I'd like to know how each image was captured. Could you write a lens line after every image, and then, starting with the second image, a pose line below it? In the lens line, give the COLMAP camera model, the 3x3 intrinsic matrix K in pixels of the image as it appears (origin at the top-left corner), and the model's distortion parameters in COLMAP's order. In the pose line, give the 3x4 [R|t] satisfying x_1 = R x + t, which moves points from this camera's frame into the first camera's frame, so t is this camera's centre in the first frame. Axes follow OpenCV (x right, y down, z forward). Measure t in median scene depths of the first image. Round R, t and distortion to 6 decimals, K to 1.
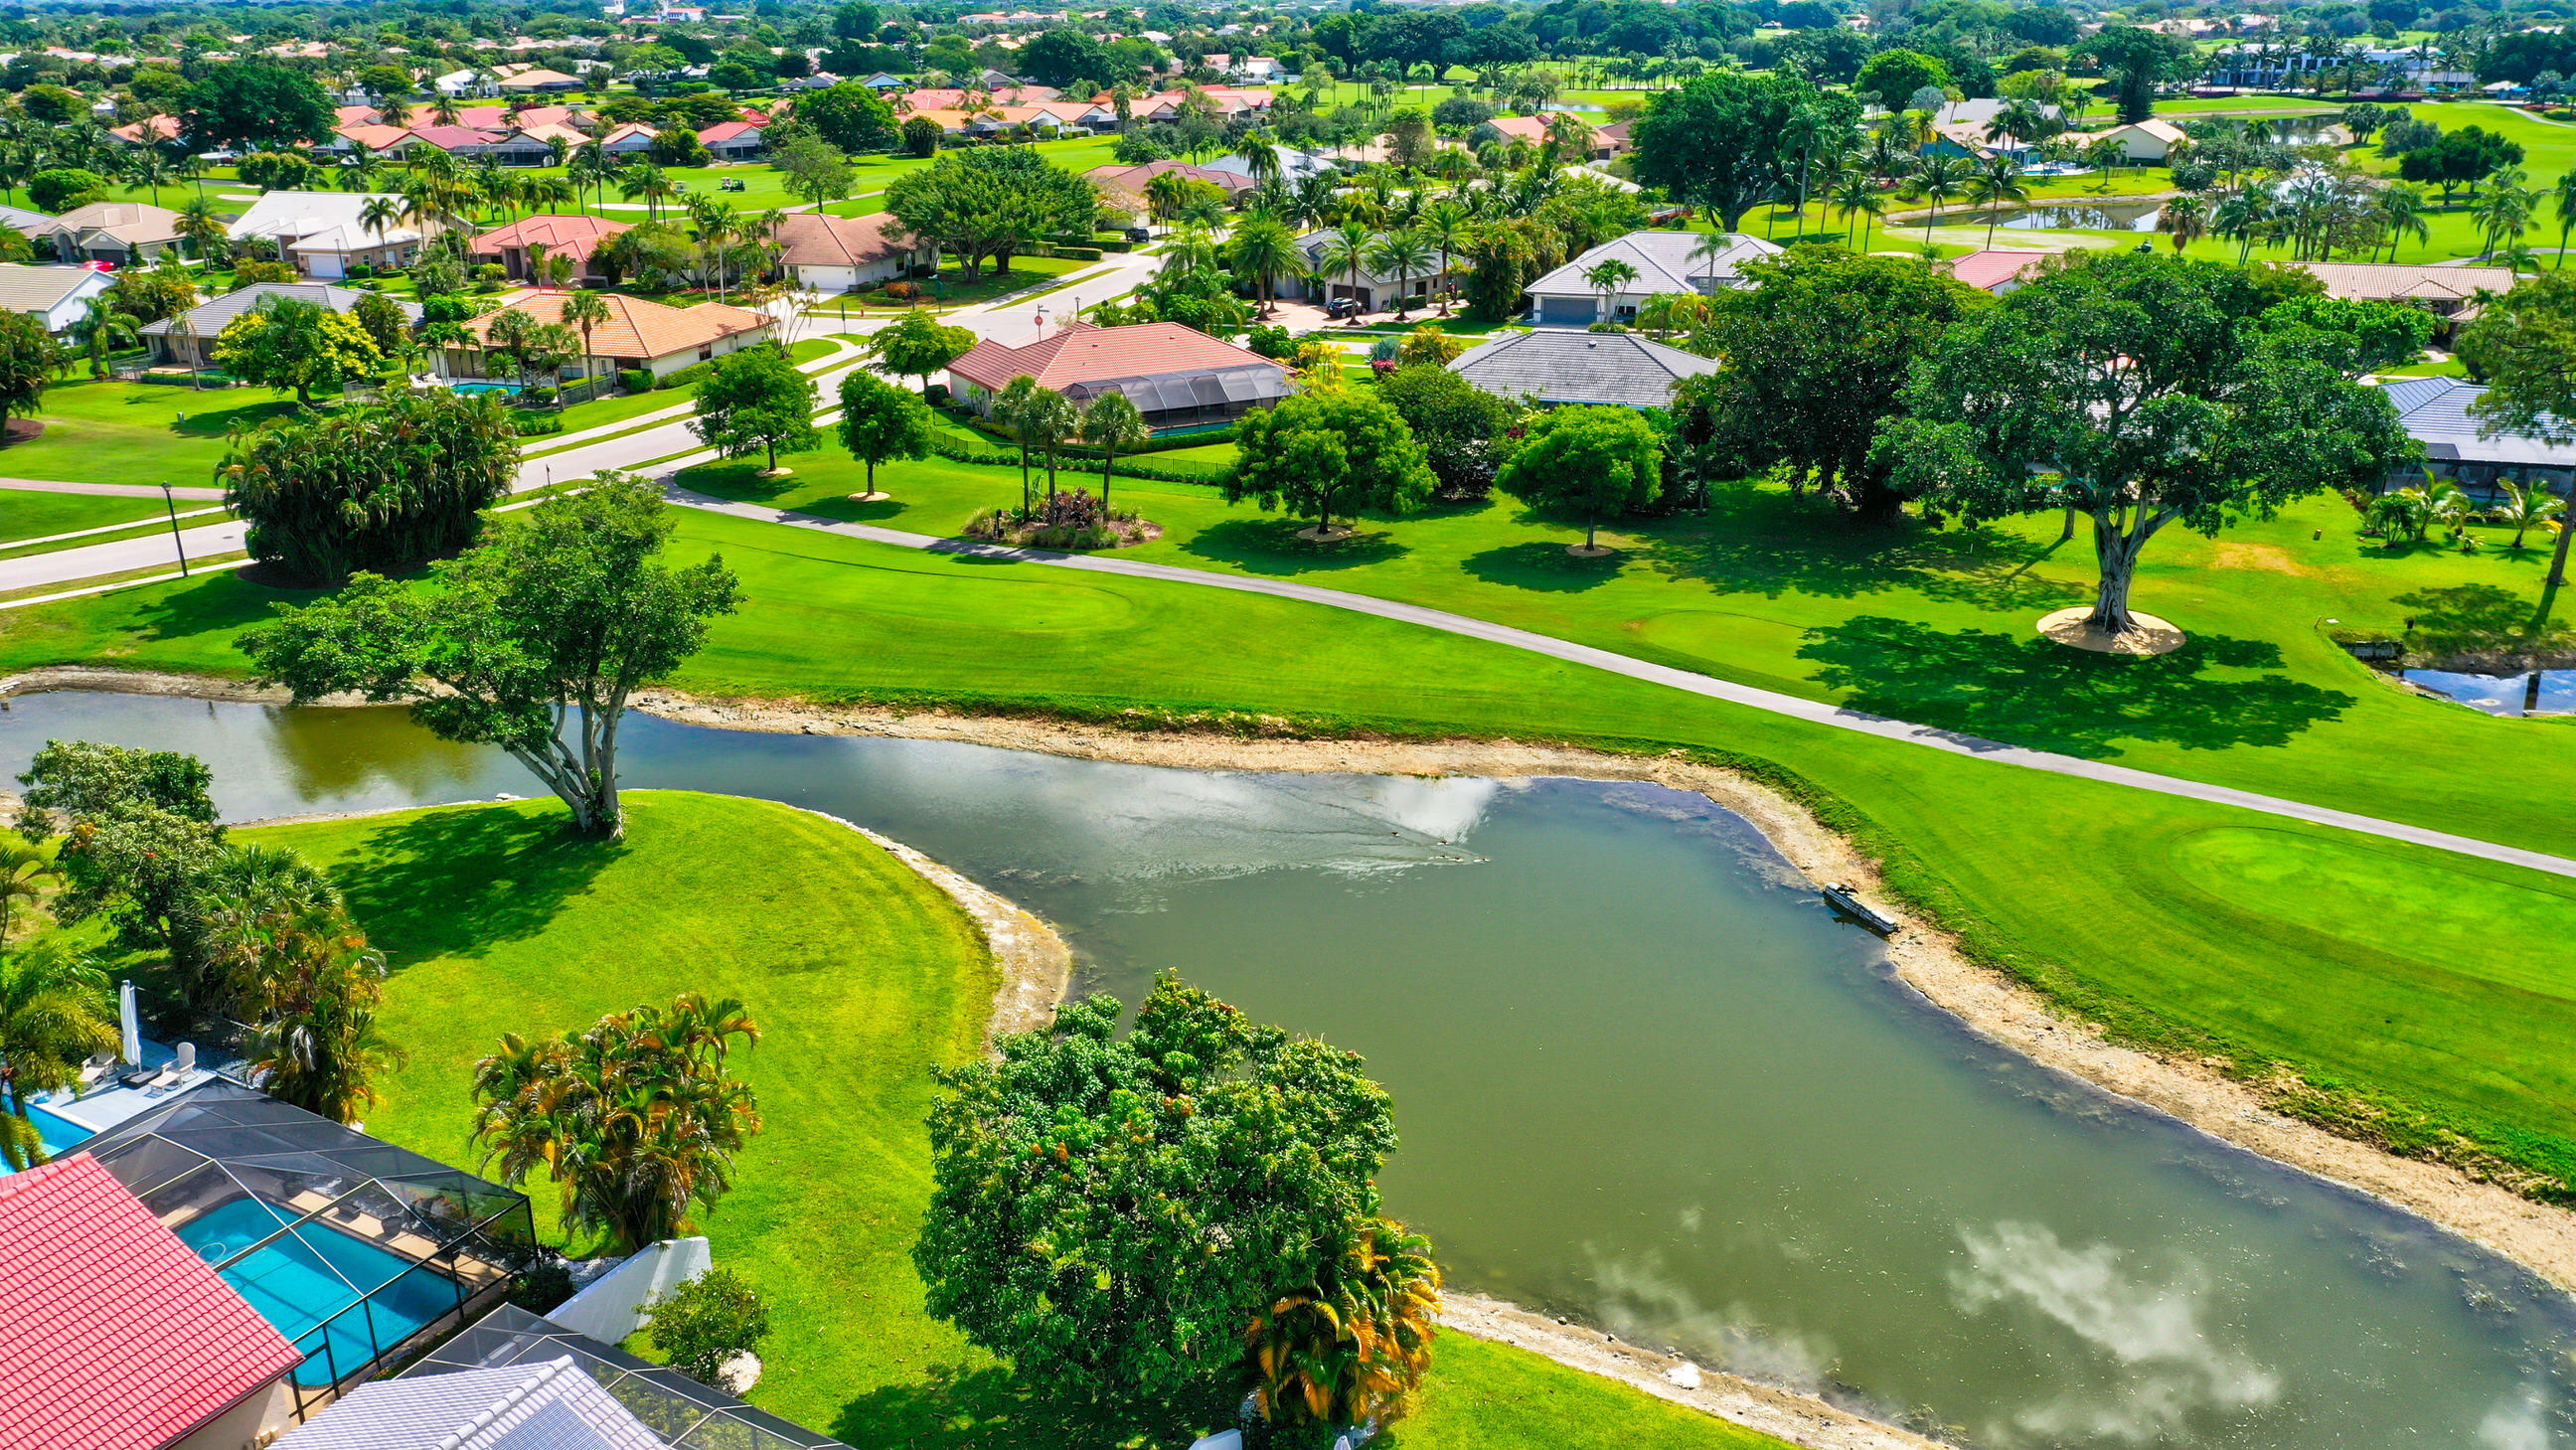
lens RADIAL K [[2033.6, 0, 1307.2], [0, 2033.6, 712.1], [0, 0, 1]] dist [-0.002226, -0.002150]
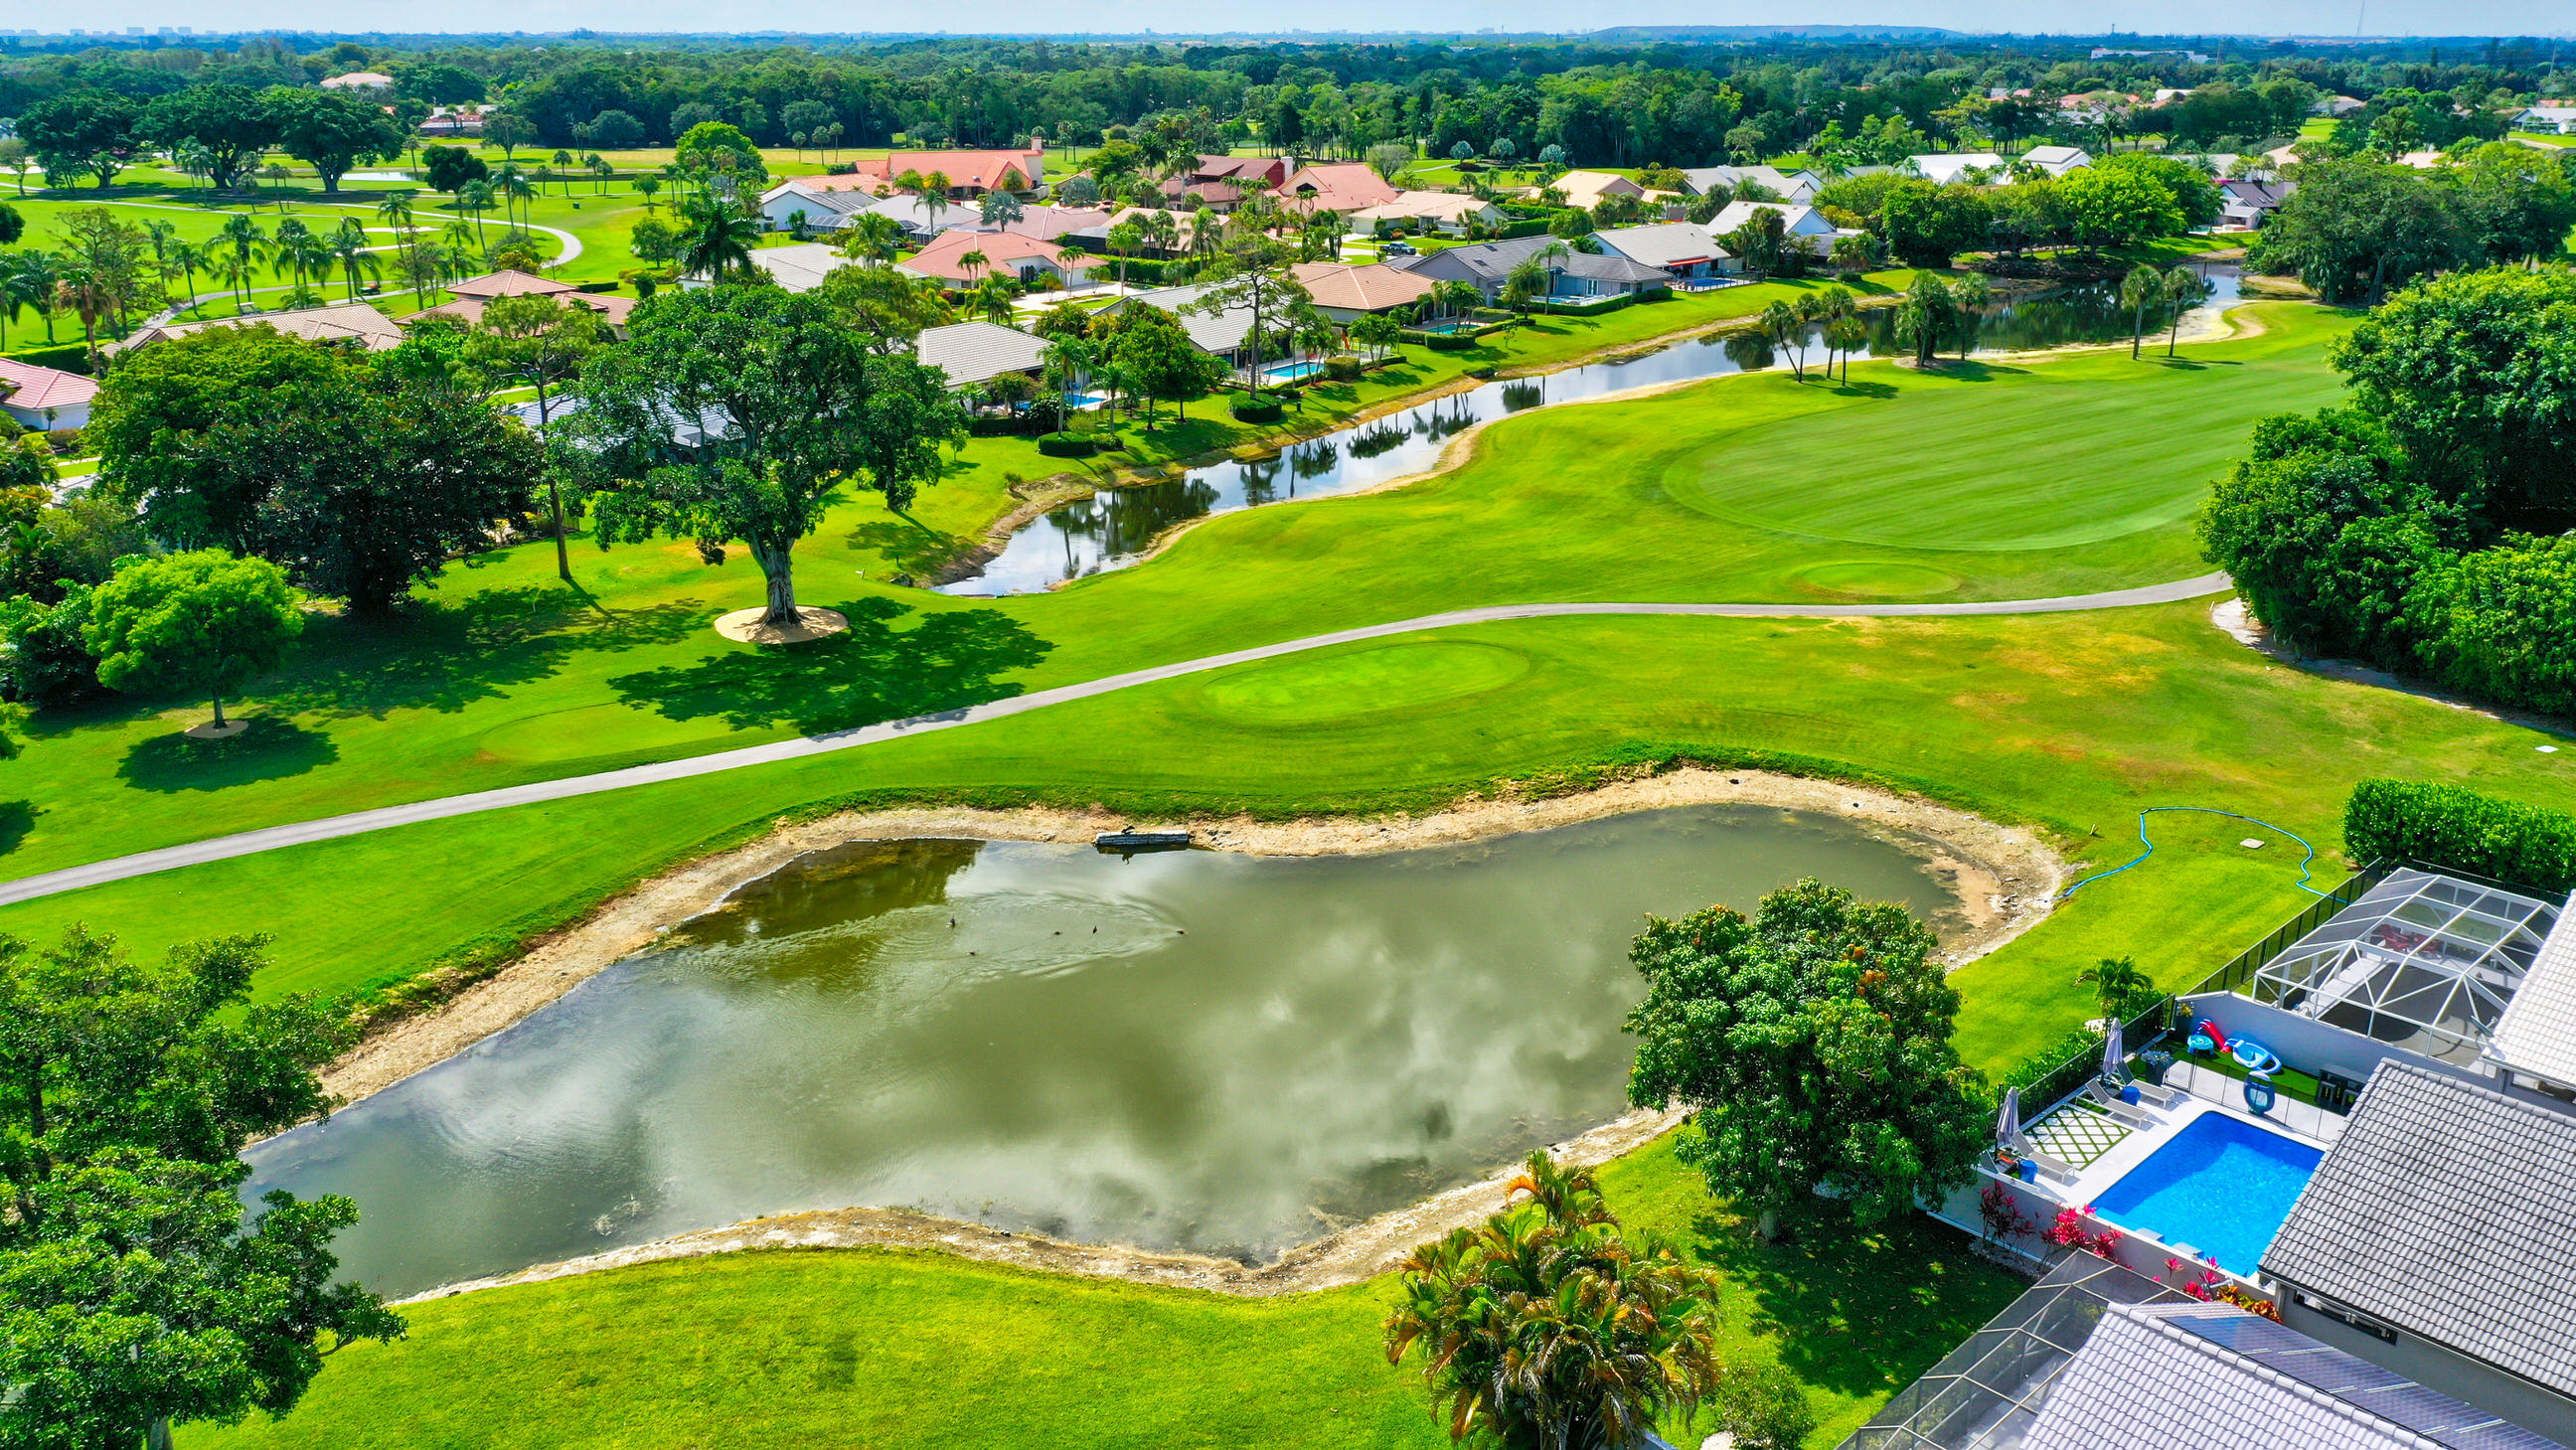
lens RADIAL K [[2033.6, 0, 1282.6], [0, 2033.6, 720.6], [0, 0, 1]] dist [-0.002226, -0.002150]
pose [[0.304461, -0.295634, 0.905485, -0.592644], [0.319195, 0.927318, 0.195435, -0.134383], [-0.897451, 0.229524, 0.376698, 0.399170]]
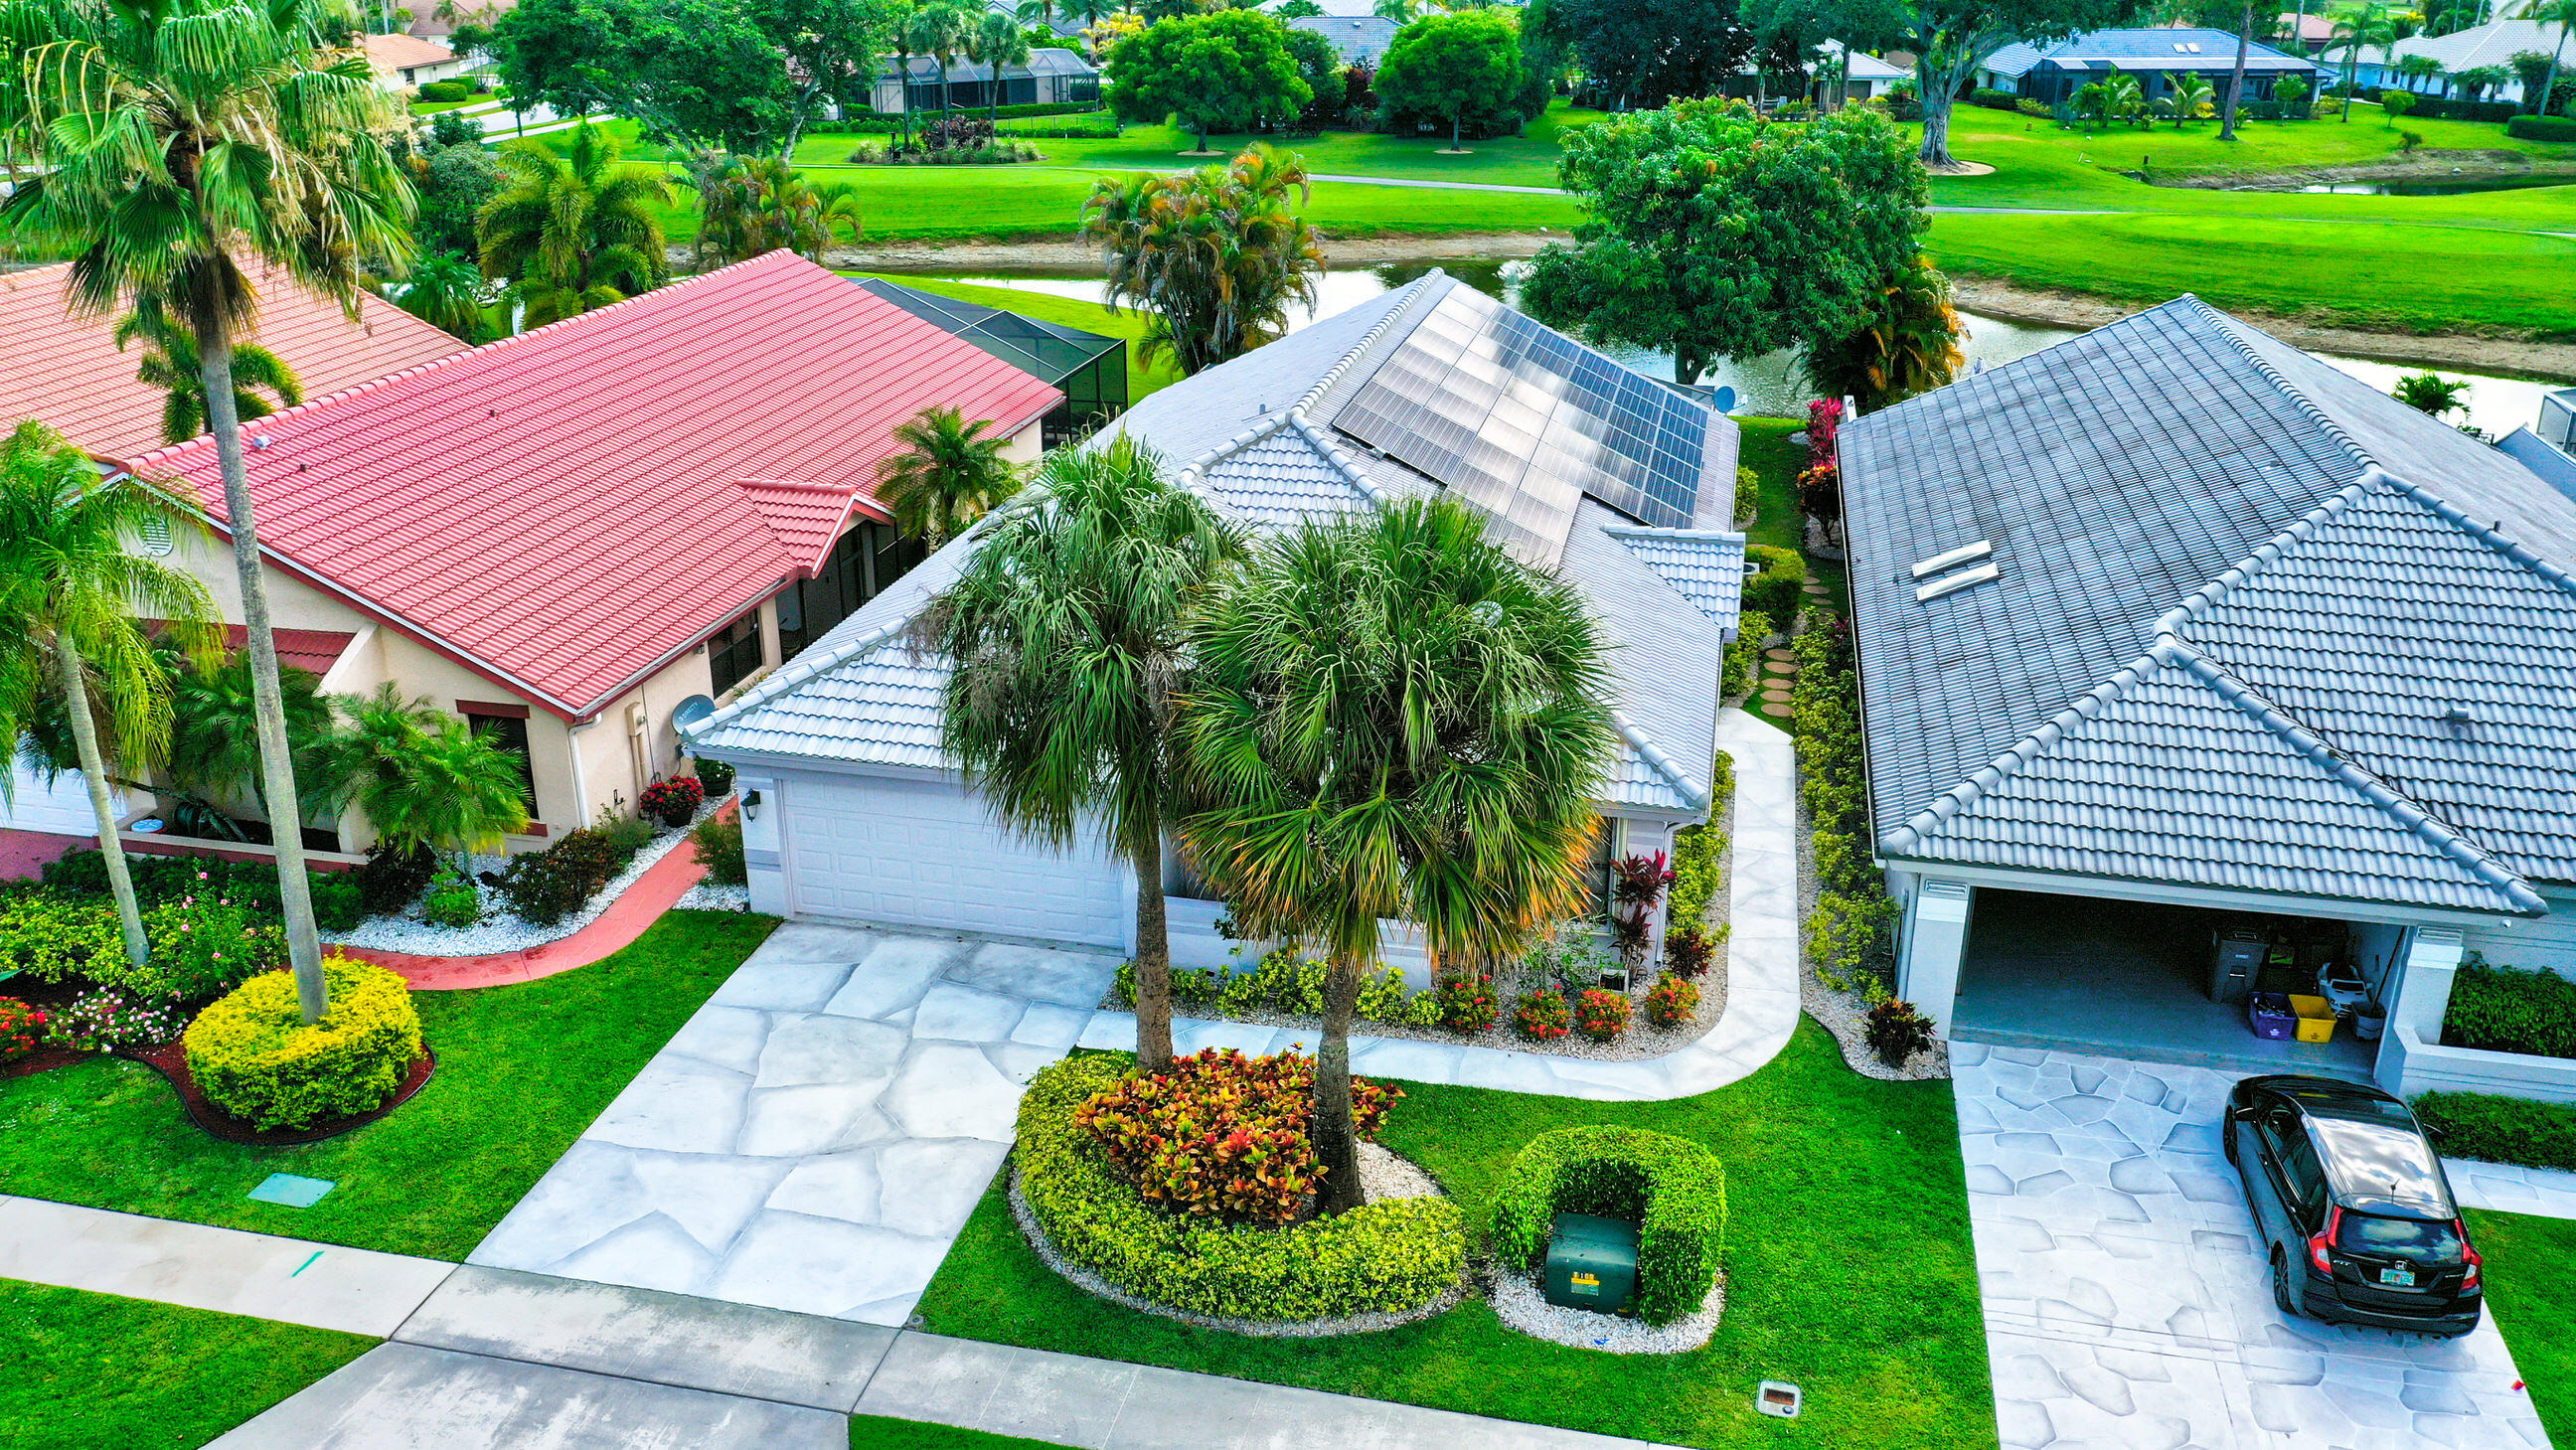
lens RADIAL K [[2033.6, 0, 1280.5], [0, 2033.6, 732.5], [0, 0, 1]] dist [-0.002226, -0.002150]
pose [[0.961155, -0.097433, 0.258241, -0.333360], [0.090490, 0.995146, 0.038670, 0.227732], [-0.260755, -0.013799, 0.965306, -0.037031]]
